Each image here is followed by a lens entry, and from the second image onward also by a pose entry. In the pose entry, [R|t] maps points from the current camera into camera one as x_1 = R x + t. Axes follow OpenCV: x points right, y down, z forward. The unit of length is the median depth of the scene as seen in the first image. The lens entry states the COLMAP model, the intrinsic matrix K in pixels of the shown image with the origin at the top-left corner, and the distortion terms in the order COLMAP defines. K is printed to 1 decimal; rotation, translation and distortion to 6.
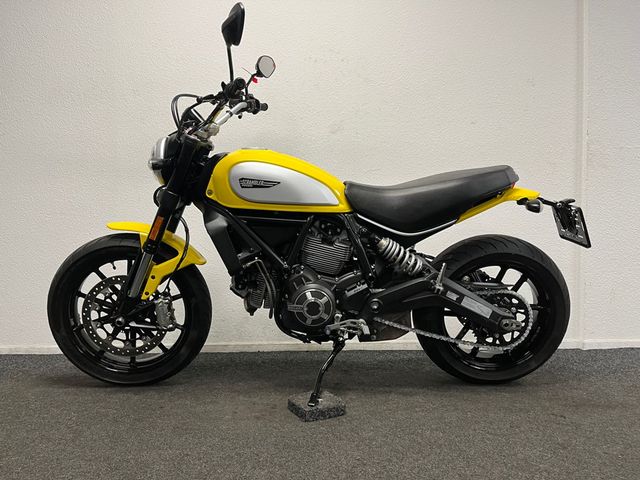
lens RADIAL K [[483.7, 0, 319.3], [0, 483.7, 244.8], [0, 0, 1]] dist [0.005382, 0.000505]
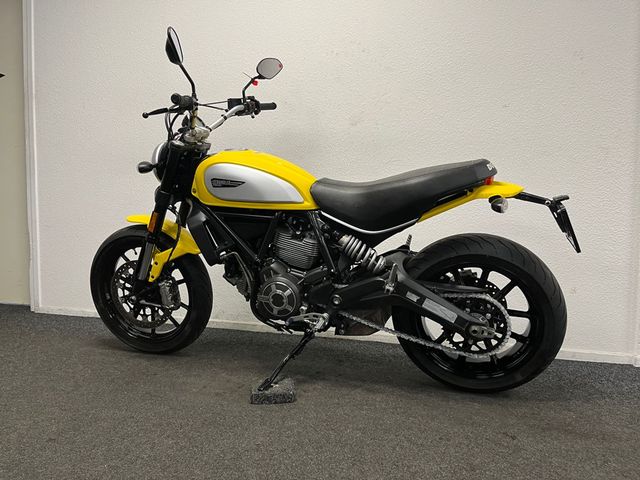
lens RADIAL K [[479.5, 0, 320.0], [0, 479.5, 240.0], [0, 0, 1]] dist [0.002765, -0.000865]
pose [[0.945772, 0.030122, -0.323432, 0.397790], [-0.017872, 0.999008, 0.040781, -0.043267], [0.324340, -0.032789, 0.945372, 0.035859]]
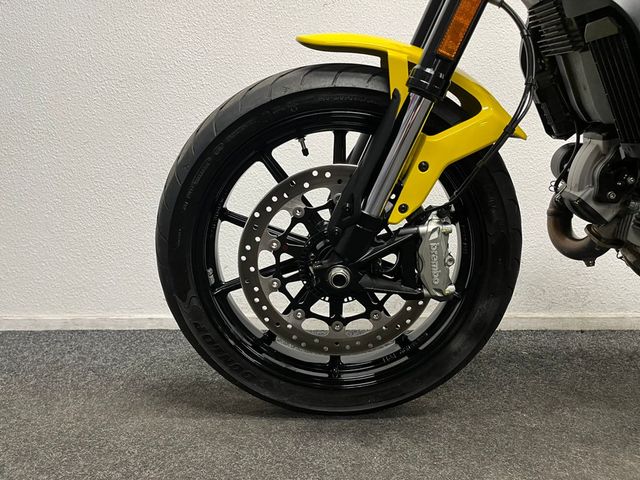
lens RADIAL K [[488.3, 0, 320.0], [0, 488.3, 240.0], [0, 0, 1]] dist [0.054873, 0.000574]
pose [[0.998369, 0.005134, -0.056854, -0.400846], [0.000061, 0.995850, 0.091006, 0.089188], [0.057086, -0.090861, 0.994226, 0.586998]]
